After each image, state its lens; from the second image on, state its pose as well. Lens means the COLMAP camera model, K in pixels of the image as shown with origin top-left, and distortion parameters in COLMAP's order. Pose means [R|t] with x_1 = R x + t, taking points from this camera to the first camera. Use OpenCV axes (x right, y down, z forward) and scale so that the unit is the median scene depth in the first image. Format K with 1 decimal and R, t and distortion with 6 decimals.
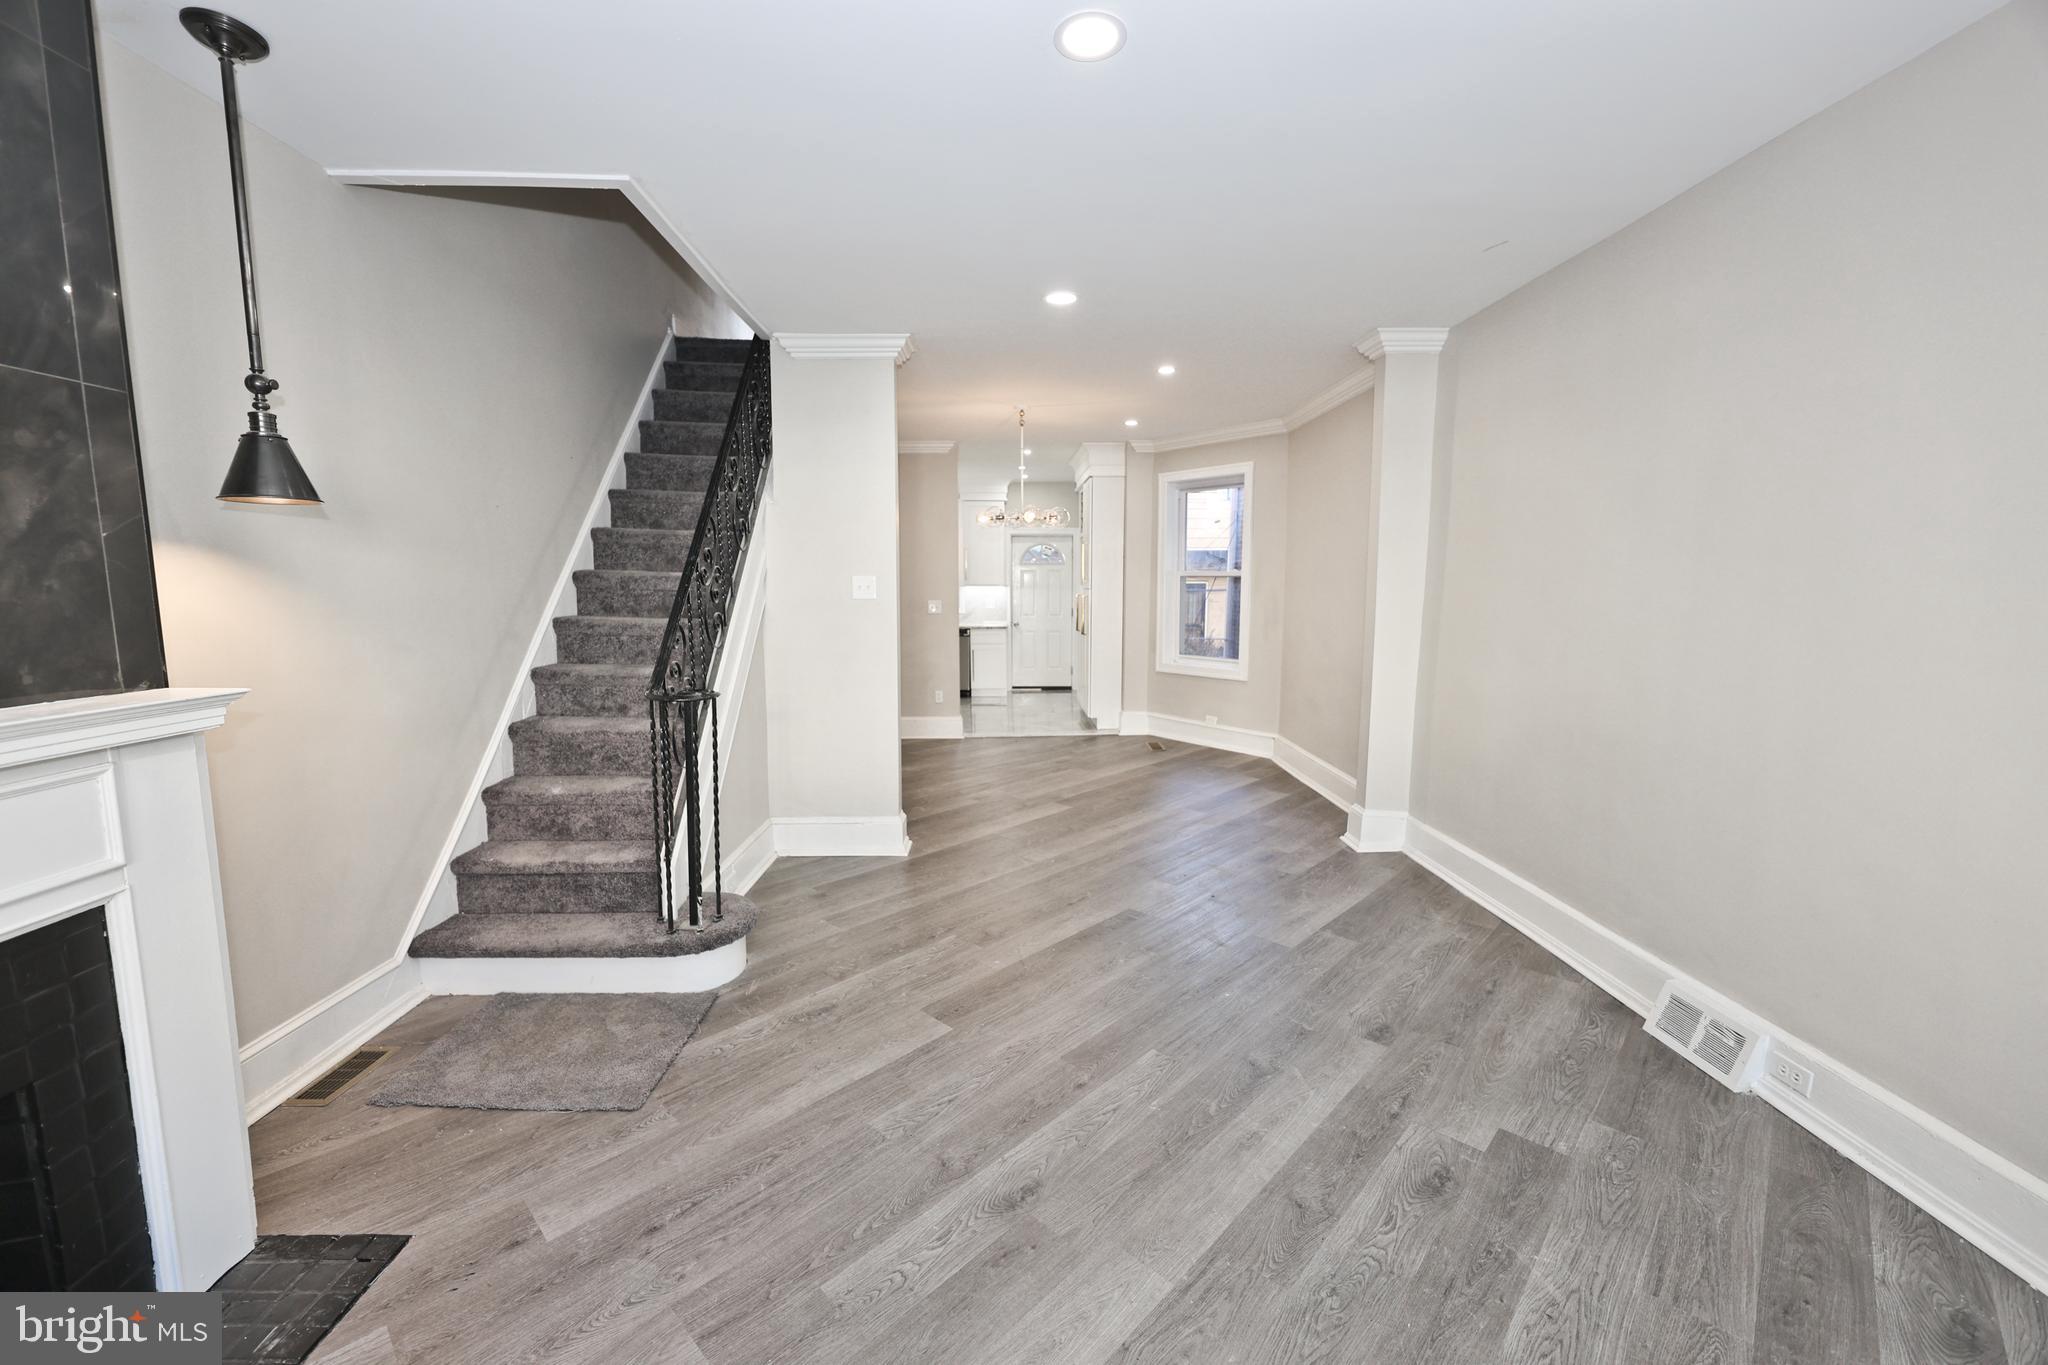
lens RADIAL K [[814.9, 0, 1023.2], [0, 814.9, 680.4], [0, 0, 1]] dist [-0.000401, -0.003481]
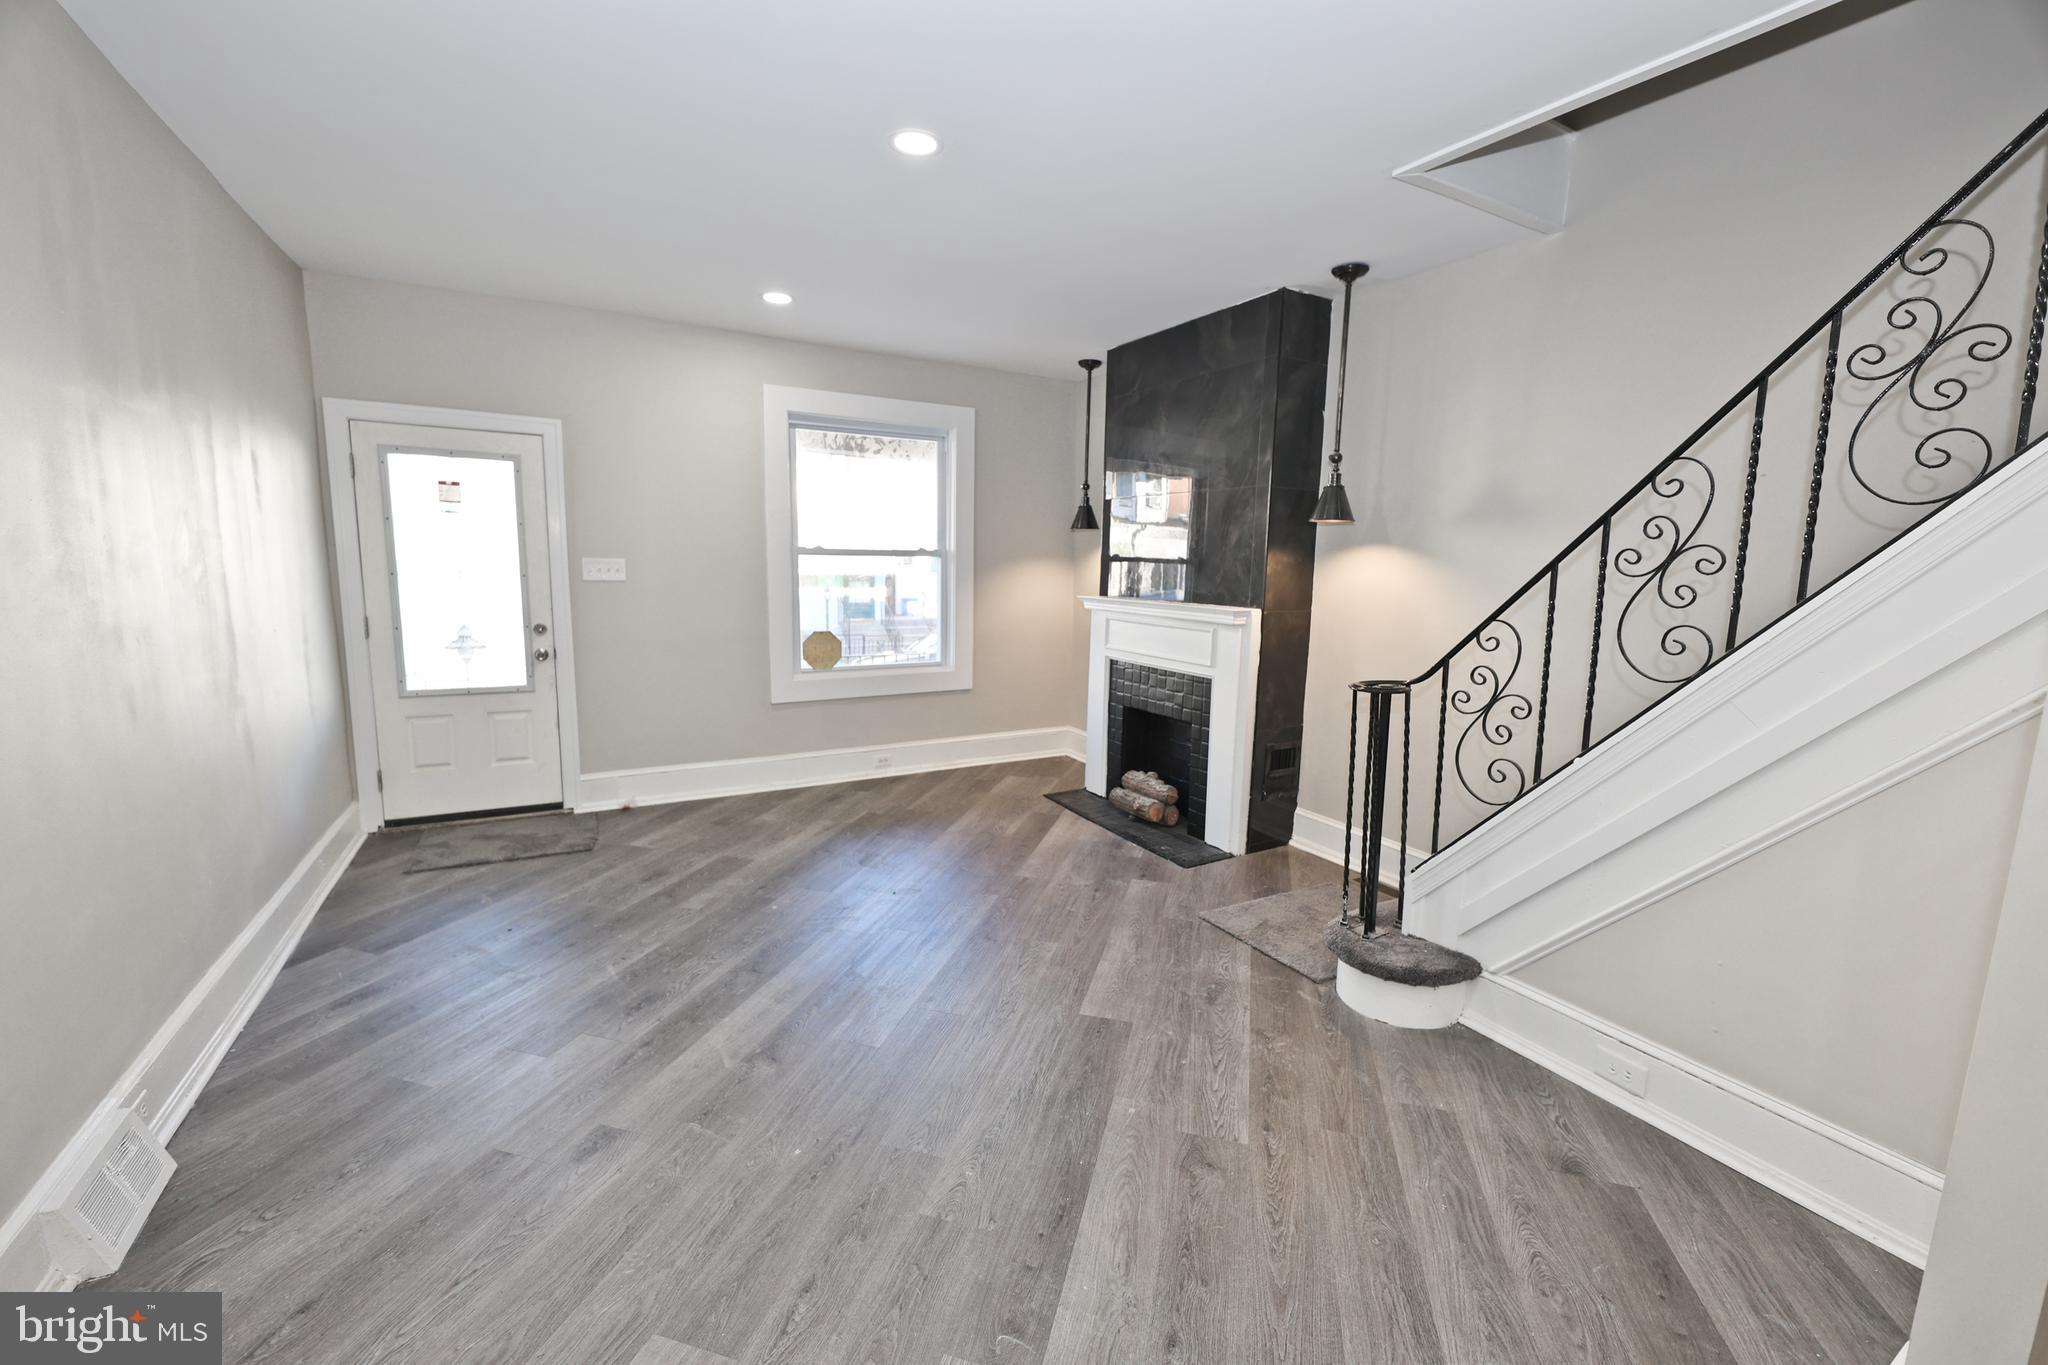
lens RADIAL K [[814.9, 0, 1025.5], [0, 814.9, 677.9], [0, 0, 1]] dist [-0.000401, -0.003481]
pose [[-0.880364, 0.049696, -0.471687, 0.394782], [-0.077005, 0.966325, 0.245534, -0.191951], [0.468005, 0.252482, -0.846891, 1.610500]]
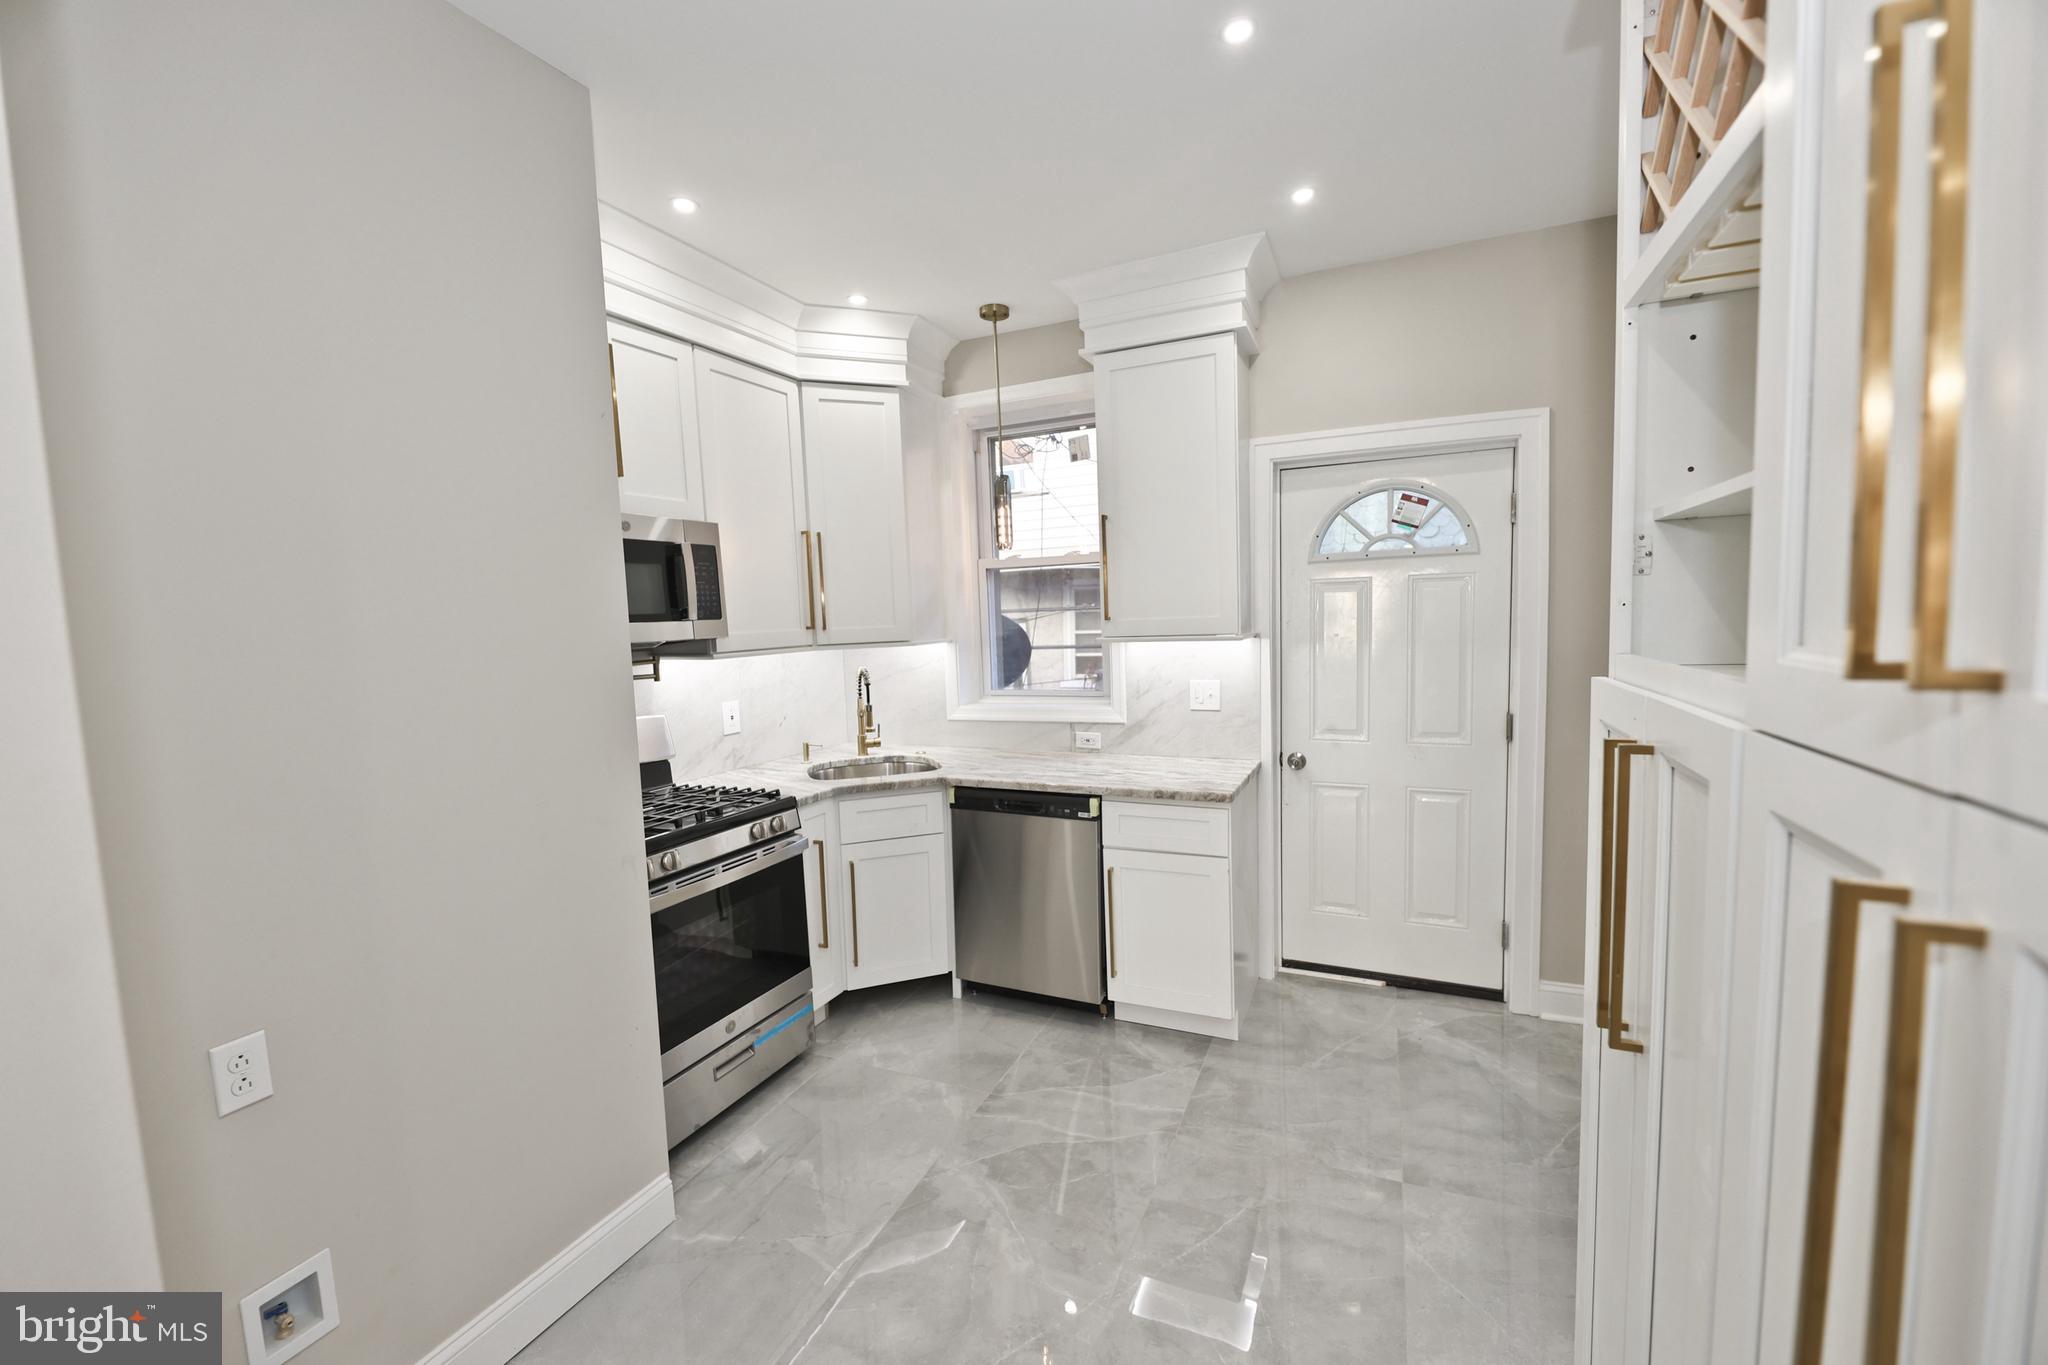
lens RADIAL K [[814.9, 0, 1038.8], [0, 814.9, 687.8], [0, 0, 1]] dist [-0.000401, -0.003481]
pose [[0.907477, 0.008819, -0.420008, 0.119735], [-0.019881, 0.999561, -0.021966, -0.332648], [0.419630, 0.028284, 0.907254, 2.620787]]
